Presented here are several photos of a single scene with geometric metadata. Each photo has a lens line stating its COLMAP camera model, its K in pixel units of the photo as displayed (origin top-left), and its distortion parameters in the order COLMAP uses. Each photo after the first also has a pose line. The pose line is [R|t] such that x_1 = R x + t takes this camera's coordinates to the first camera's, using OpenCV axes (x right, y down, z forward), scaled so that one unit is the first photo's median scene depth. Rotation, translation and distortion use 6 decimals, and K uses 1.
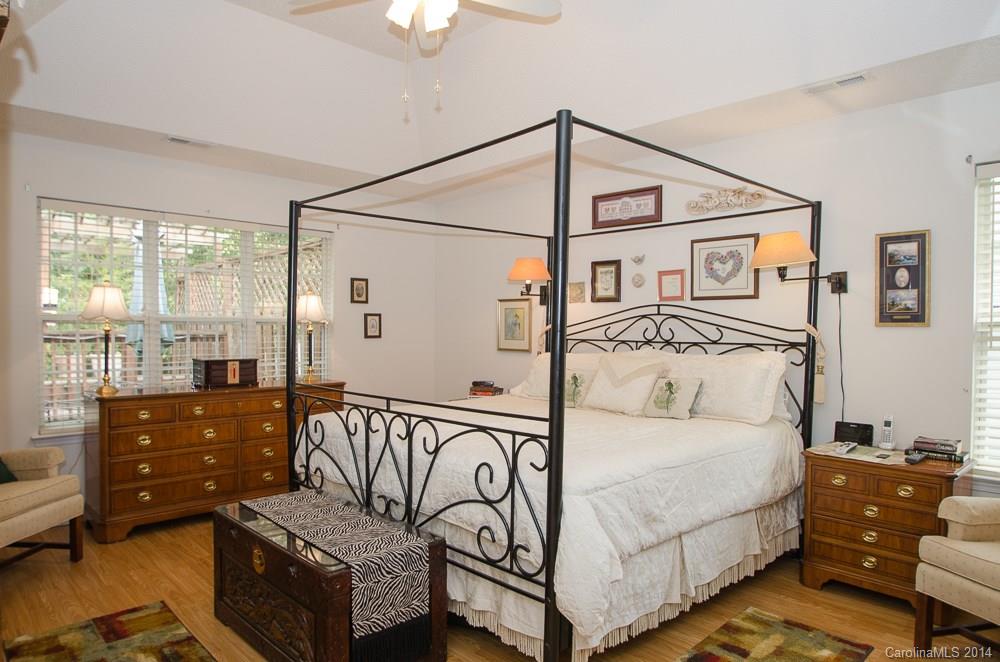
lens RADIAL K [[650.0, 0, 495.7], [0, 650.0, 331.2], [0, 0, 1]] dist [-0.022979, 0.004826]
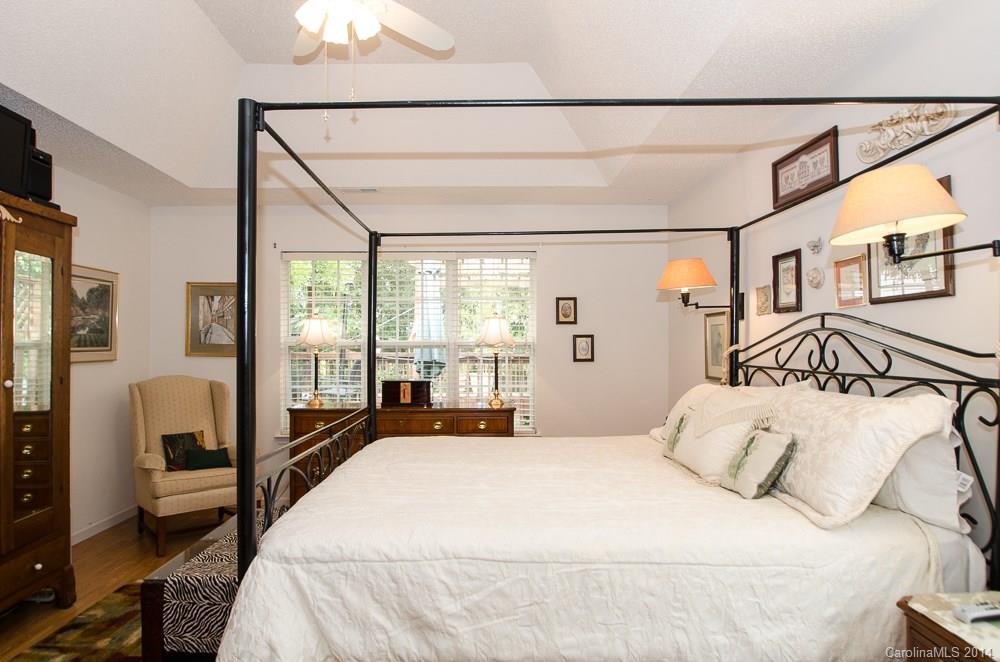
lens RADIAL K [[650.0, 0, 469.2], [0, 650.0, 332.0], [0, 0, 1]] dist [-0.022979, 0.004826]
pose [[0.708471, -0.023486, -0.705349, 0.463022], [0.002493, 0.999523, -0.030776, -0.004457], [0.705736, 0.020045, 0.708192, 0.313351]]
